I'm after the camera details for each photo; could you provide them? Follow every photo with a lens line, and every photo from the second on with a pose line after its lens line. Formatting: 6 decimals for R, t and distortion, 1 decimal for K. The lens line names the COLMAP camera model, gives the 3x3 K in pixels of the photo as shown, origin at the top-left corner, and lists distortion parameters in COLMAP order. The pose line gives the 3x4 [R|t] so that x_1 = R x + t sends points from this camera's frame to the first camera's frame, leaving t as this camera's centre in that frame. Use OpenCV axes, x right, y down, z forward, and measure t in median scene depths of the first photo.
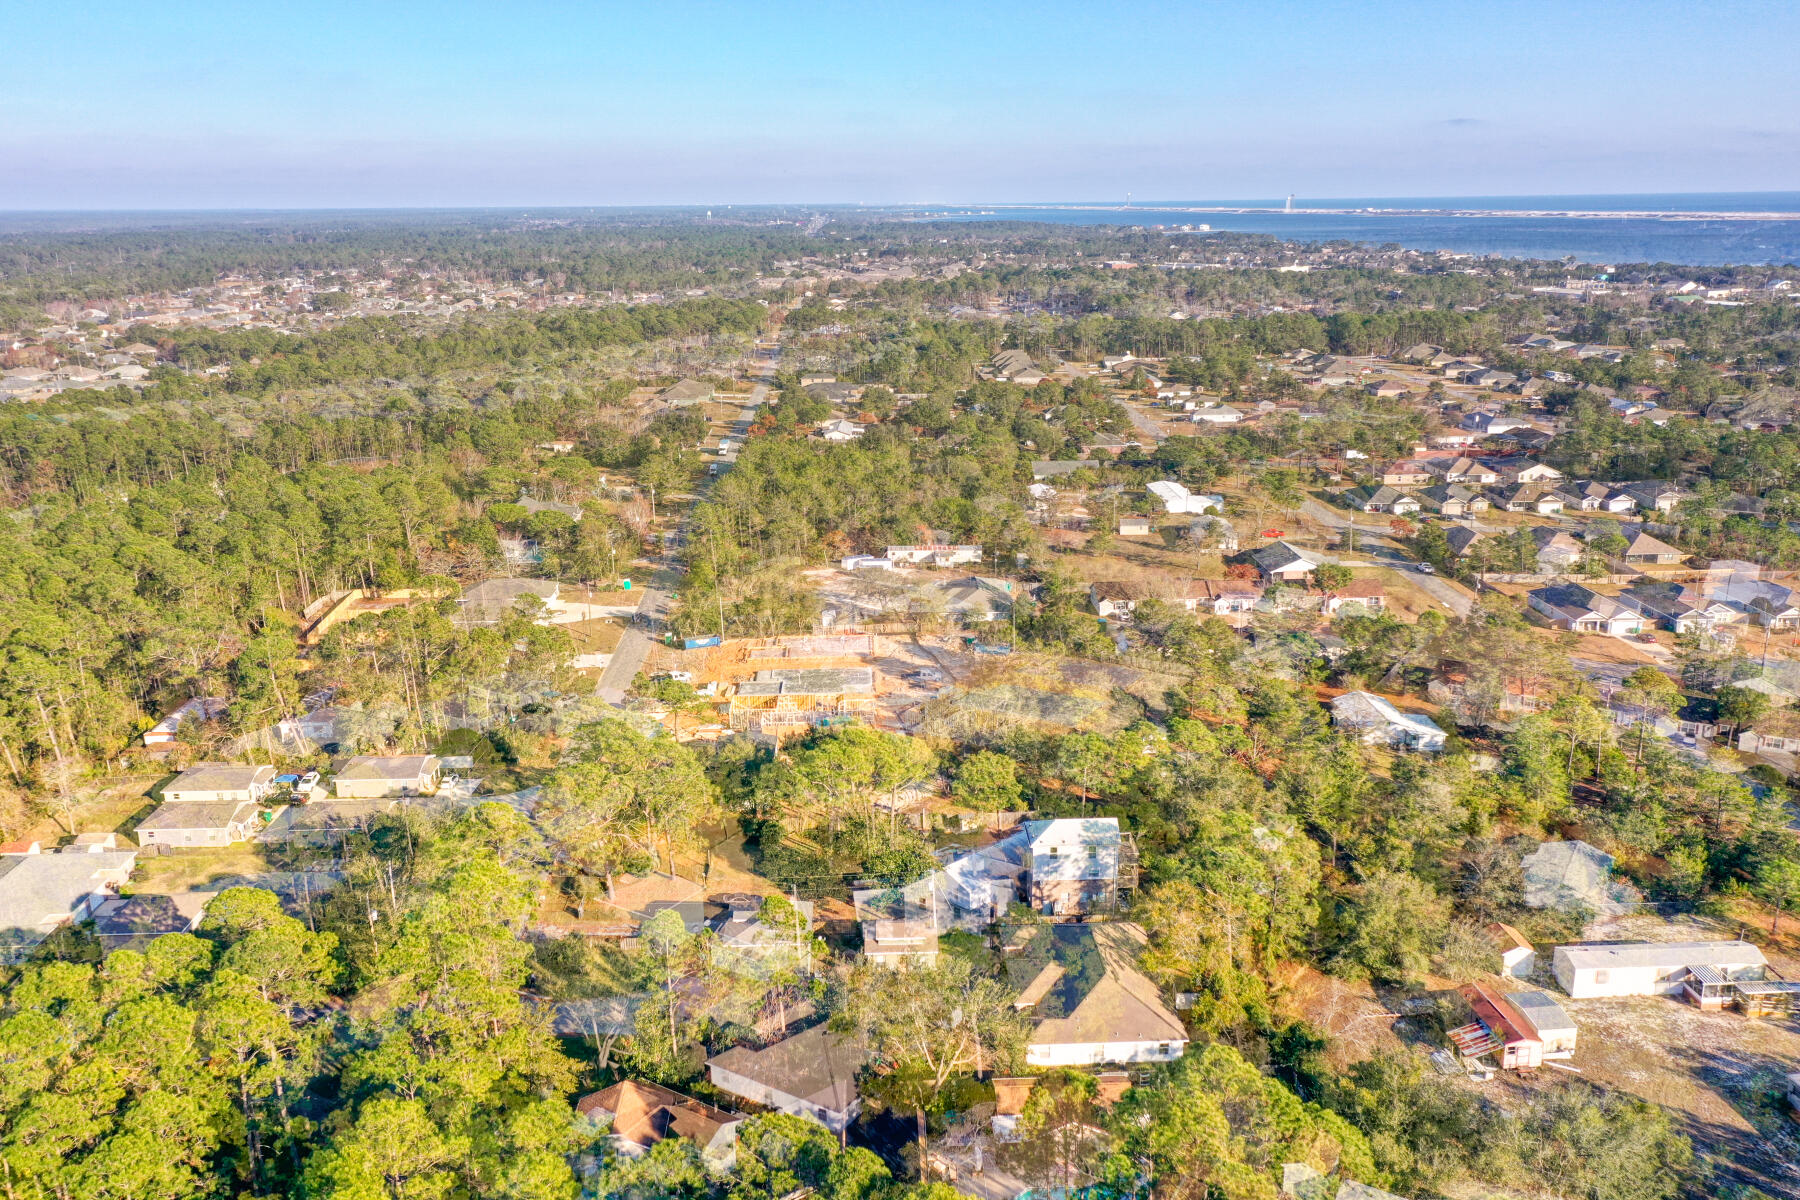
lens RADIAL K [[1426.6, 0, 900.6], [0, 1426.6, 603.2], [0, 0, 1]] dist [0.003625, 0.007001]
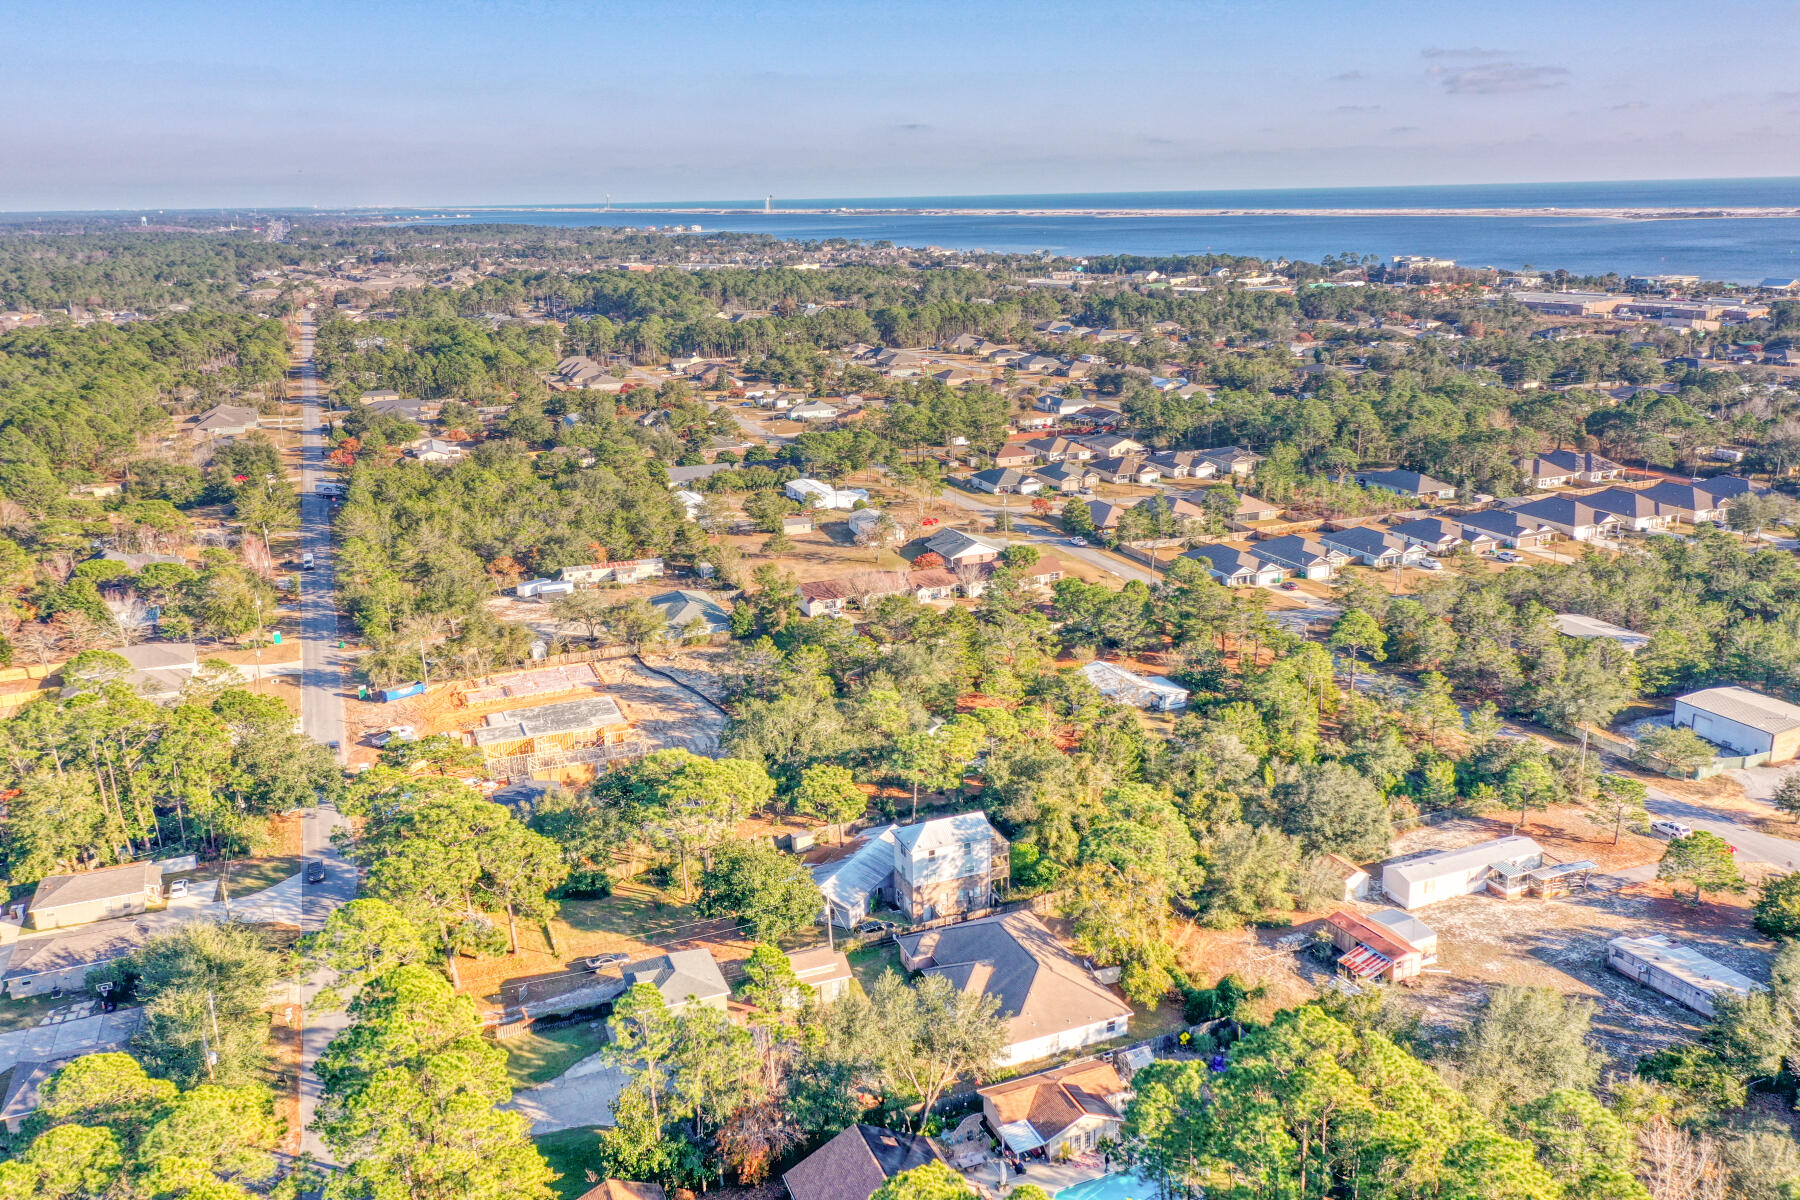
lens RADIAL K [[1426.6, 0, 899.9], [0, 1426.6, 596.4], [0, 0, 1]] dist [0.003625, 0.007001]
pose [[0.938115, -0.099097, 0.331843, -0.115455], [0.100927, 0.994824, 0.011761, -0.009683], [-0.331291, 0.022459, 0.943261, 0.033046]]
